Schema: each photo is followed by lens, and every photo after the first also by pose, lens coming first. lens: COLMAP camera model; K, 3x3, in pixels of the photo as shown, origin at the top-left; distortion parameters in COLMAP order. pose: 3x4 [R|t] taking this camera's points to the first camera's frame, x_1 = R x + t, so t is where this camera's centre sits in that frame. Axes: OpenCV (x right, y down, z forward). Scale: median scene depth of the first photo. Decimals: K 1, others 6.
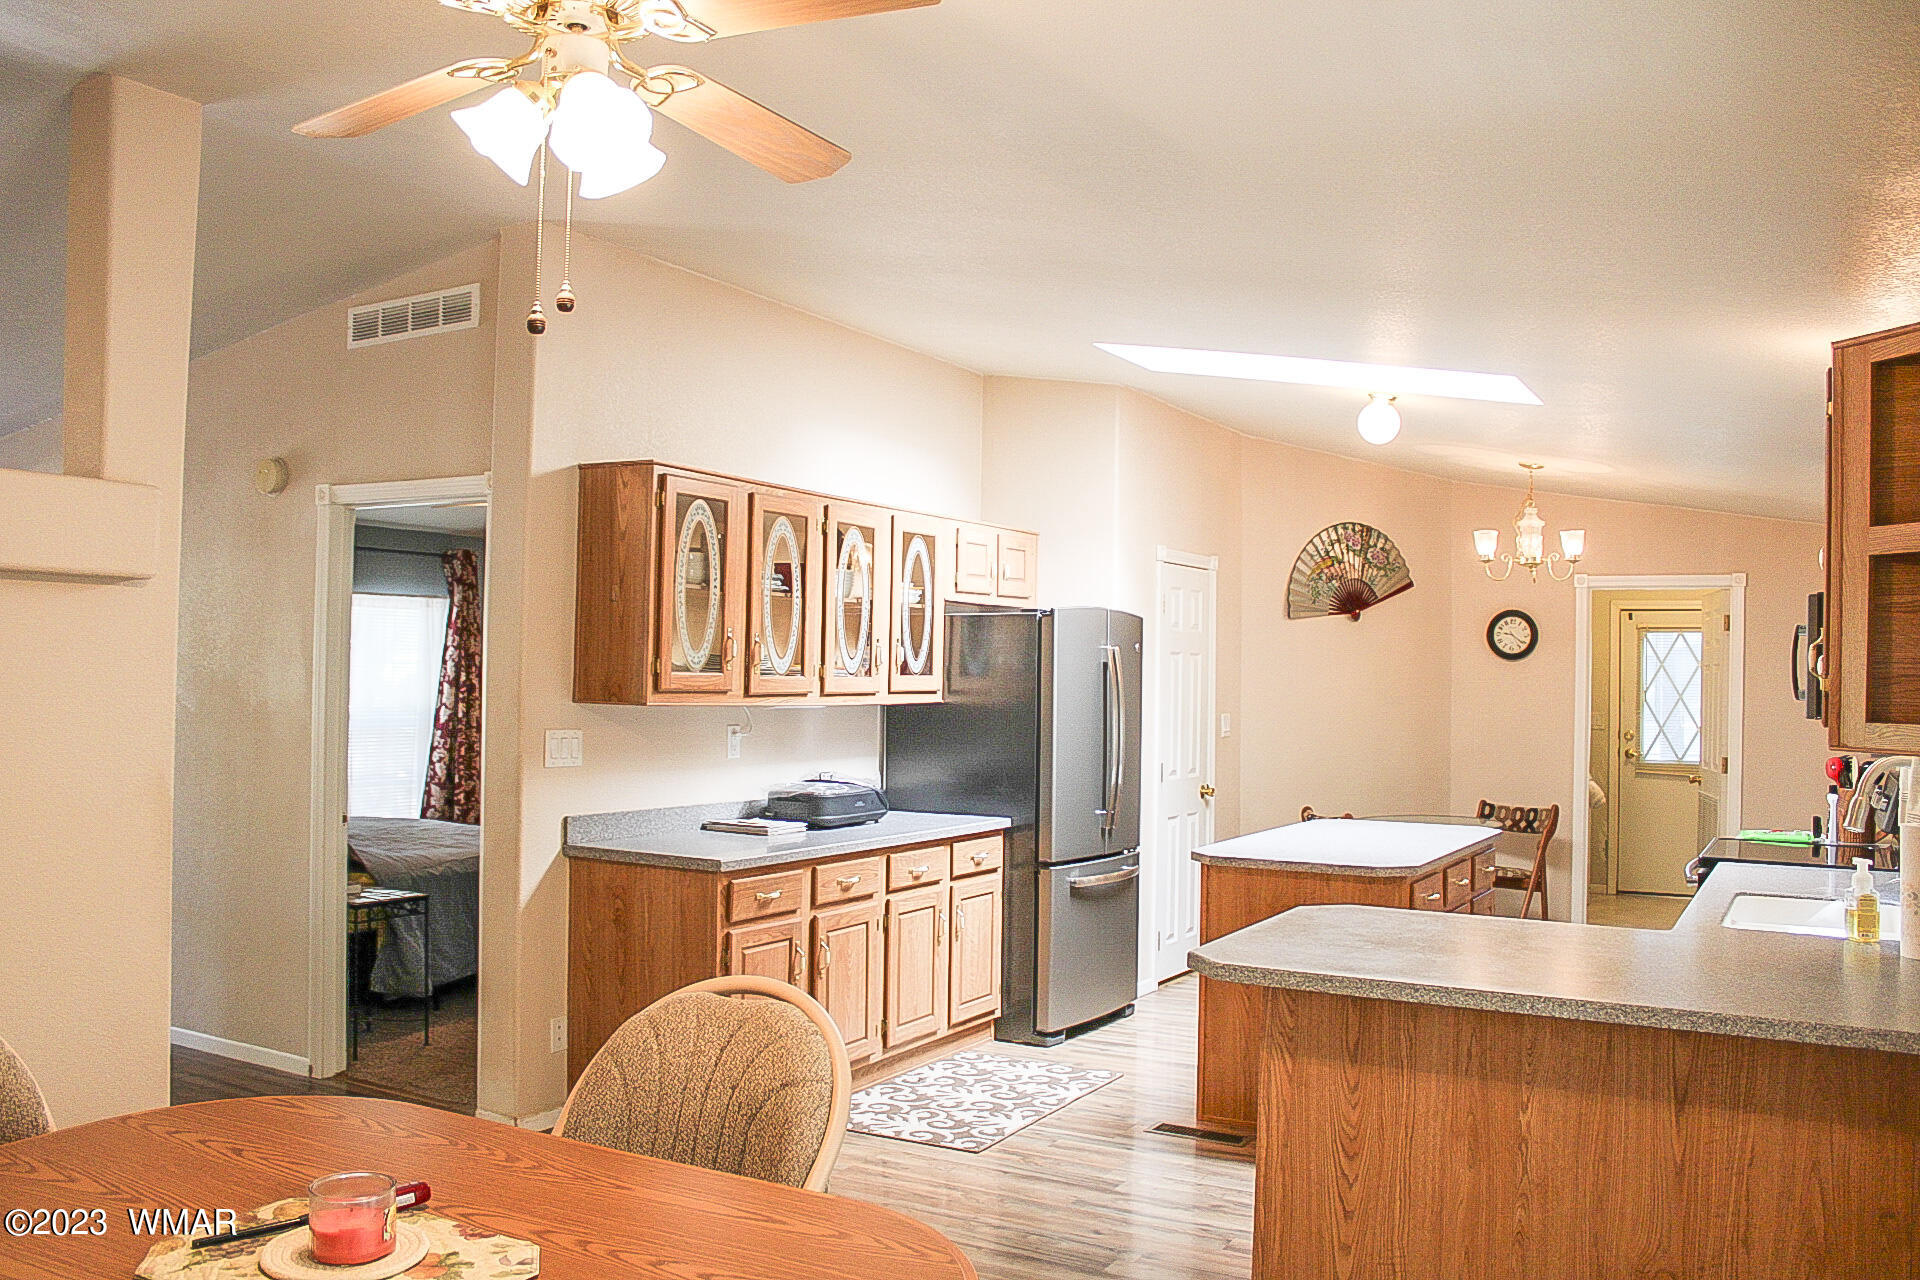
lens RADIAL K [[1614.9, 0, 960.0], [0, 1614.9, 640.0], [0, 0, 1]] dist [-0.175051, 0.170321]
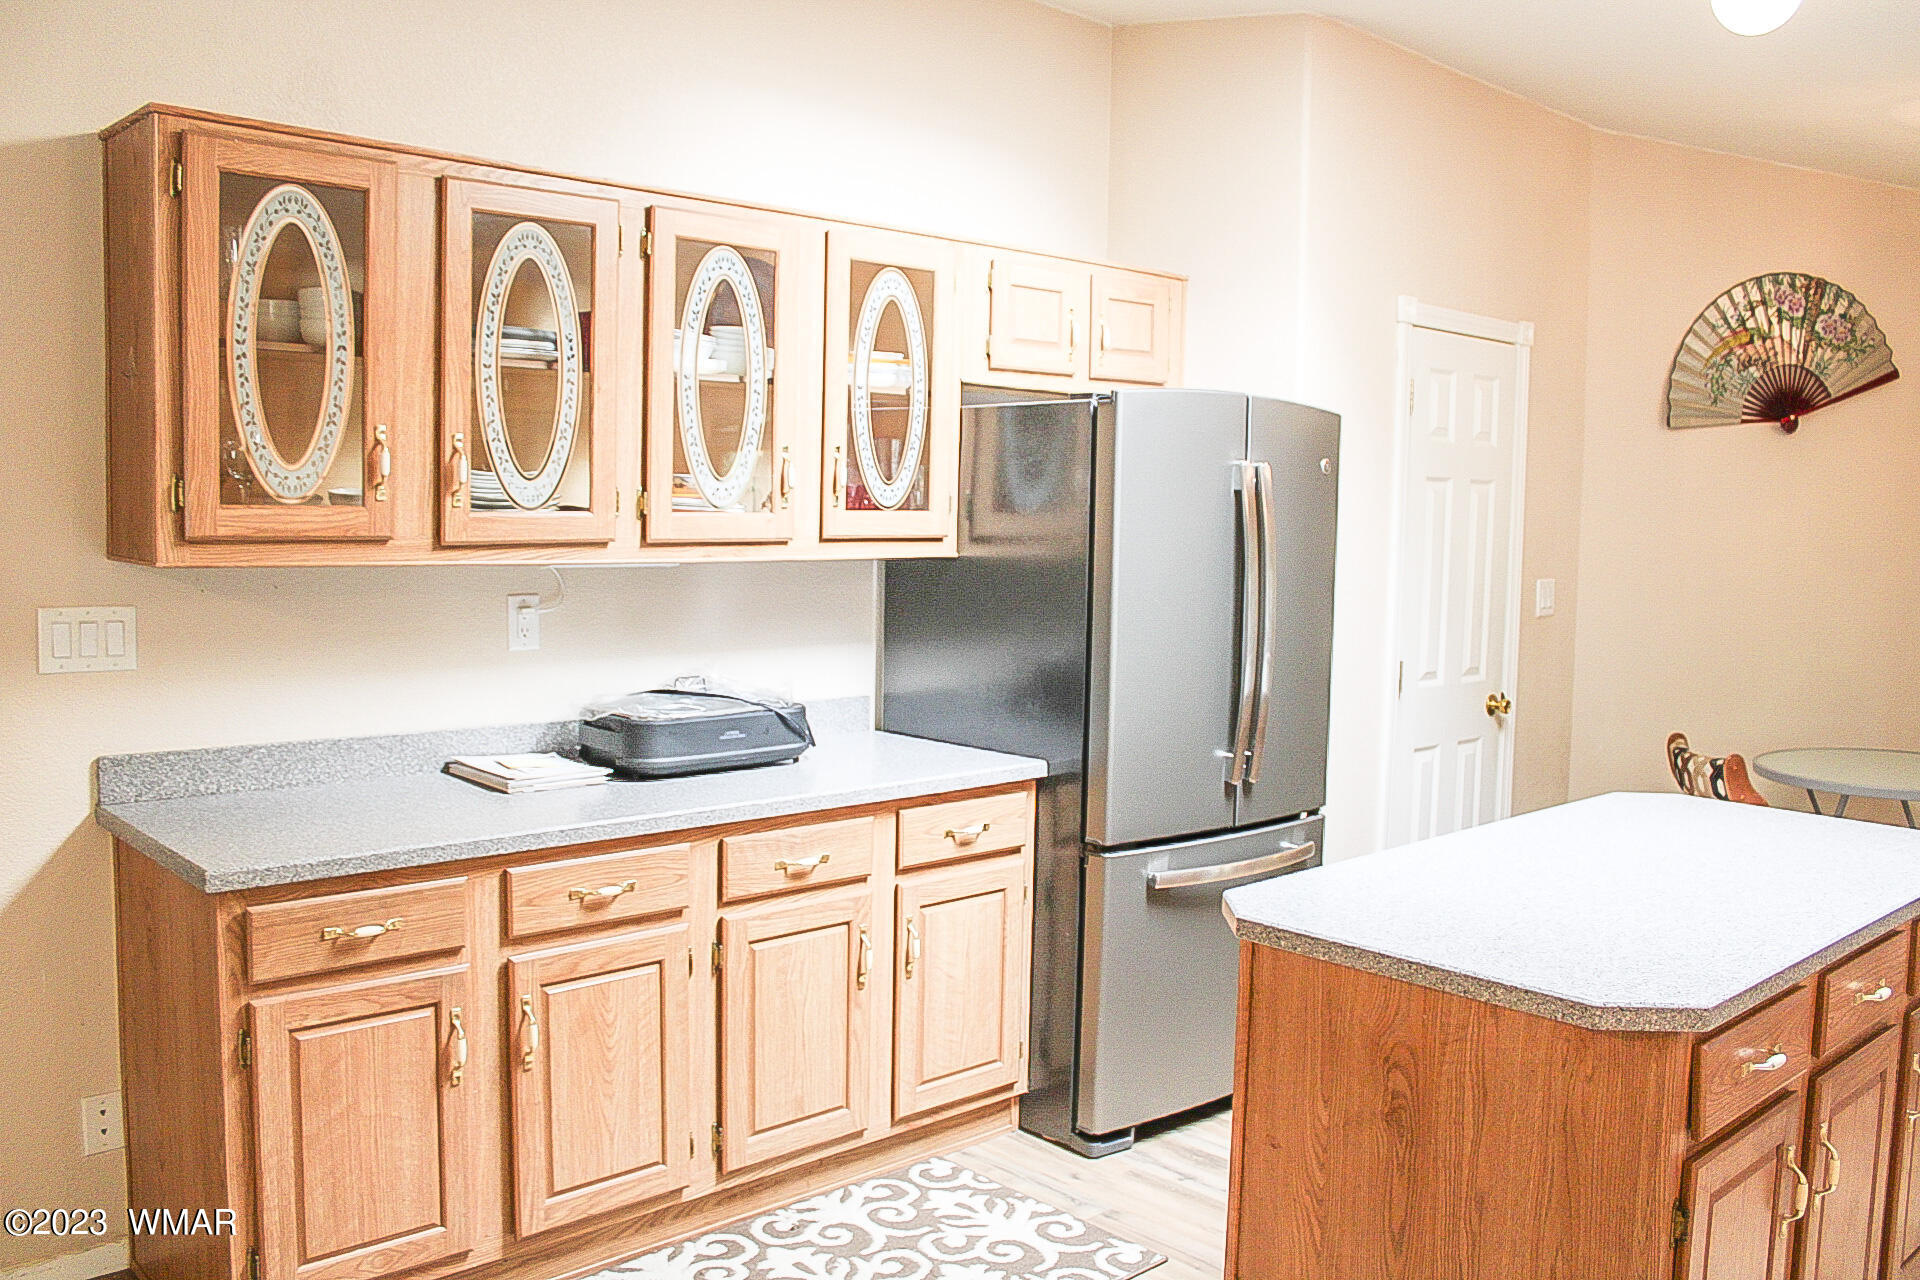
lens RADIAL K [[1614.9, 0, 960.0], [0, 1614.9, 640.0], [0, 0, 1]] dist [-0.175051, 0.170321]
pose [[0.953943, 0.031733, -0.298305, 0.173649], [-0.000890, 0.994685, 0.102966, 0.008572], [0.299987, -0.097958, 0.948900, 0.455472]]
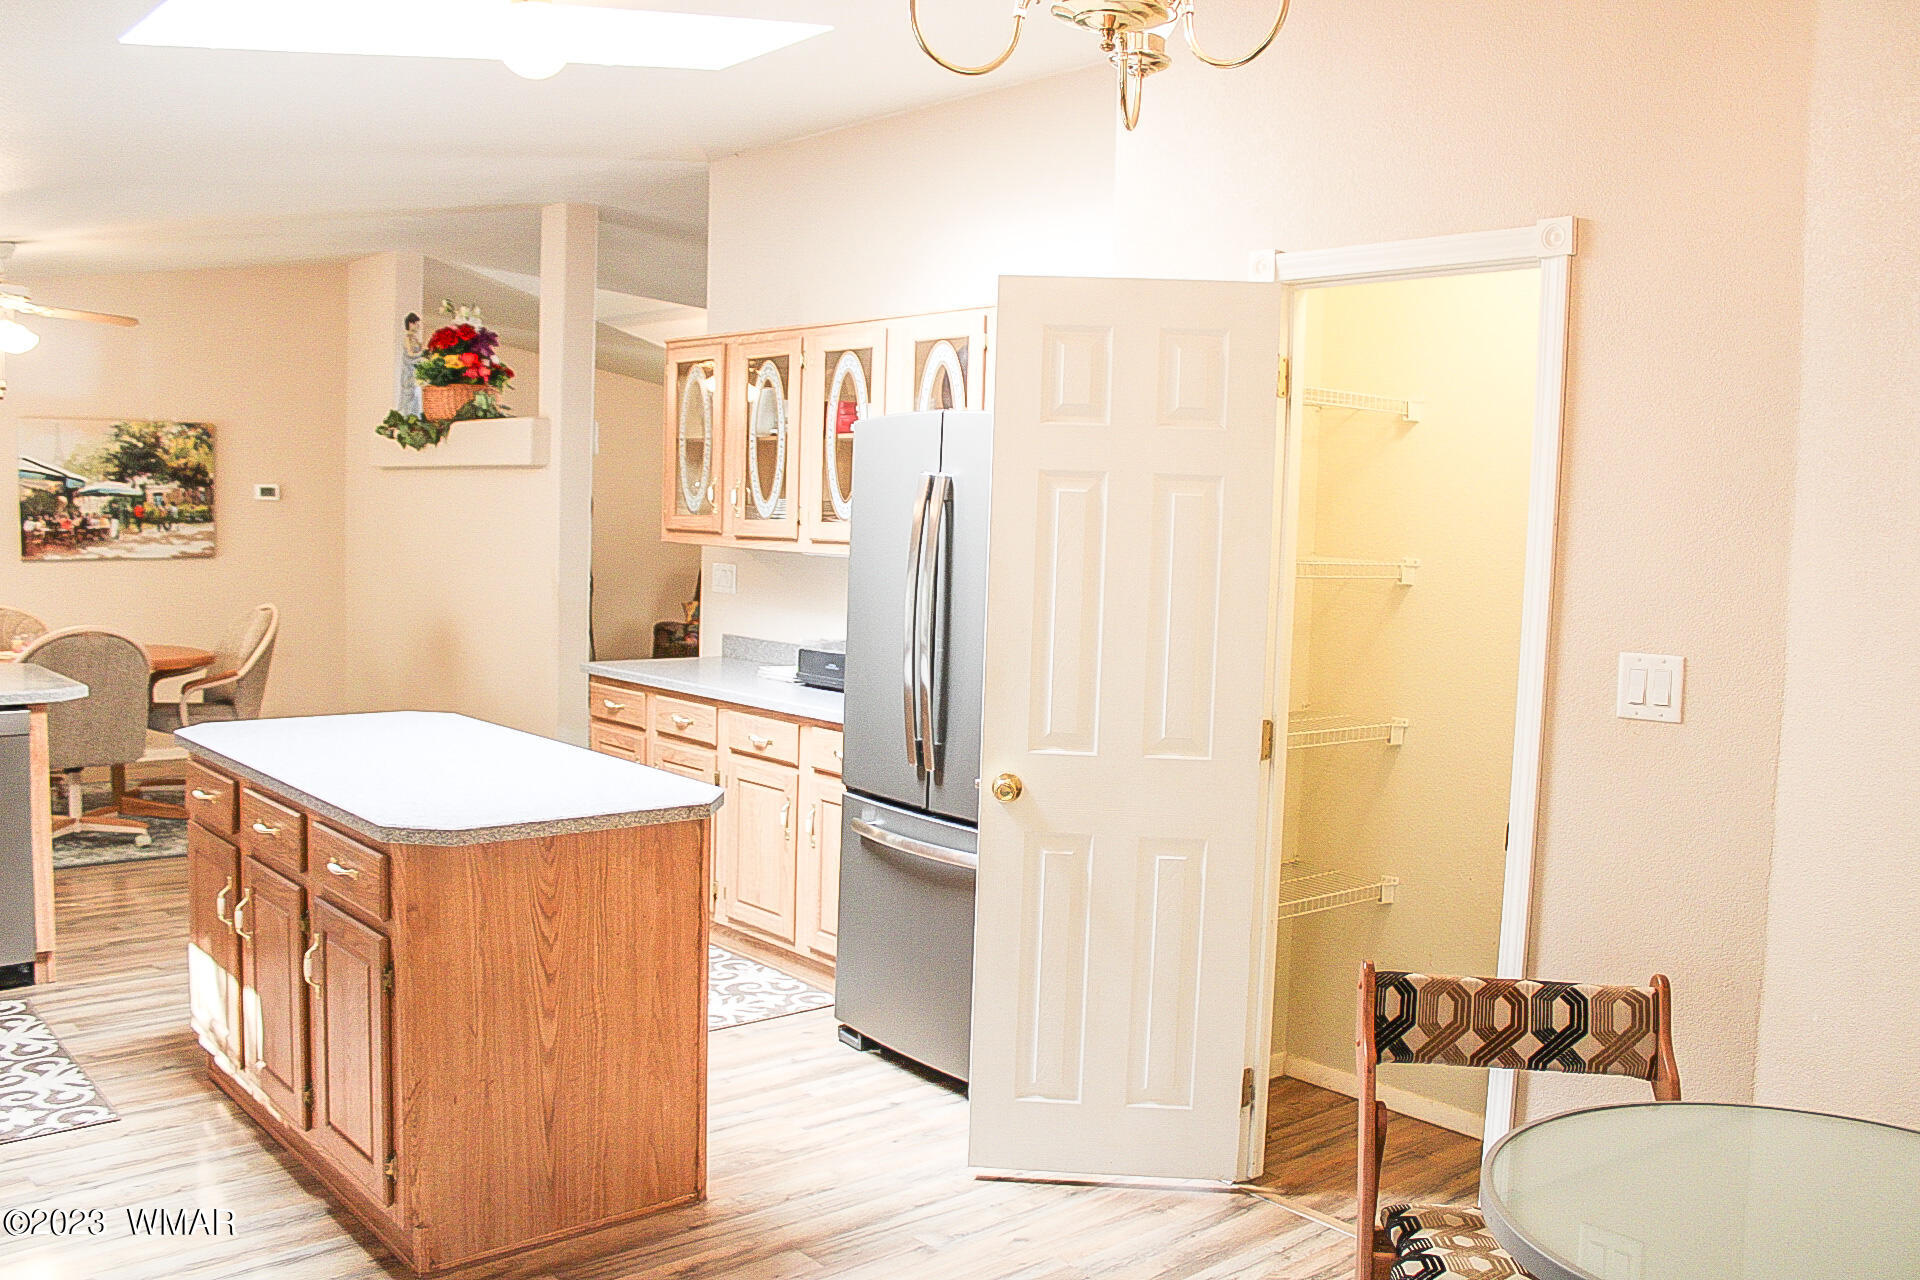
lens RADIAL K [[1614.9, 0, 960.0], [0, 1614.9, 640.0], [0, 0, 1]] dist [-0.175051, 0.170321]
pose [[-0.338880, 0.044128, -0.939794, 0.700671], [-0.013531, 0.998568, 0.051767, 0.037796], [0.940732, 0.030259, -0.337798, 1.283245]]
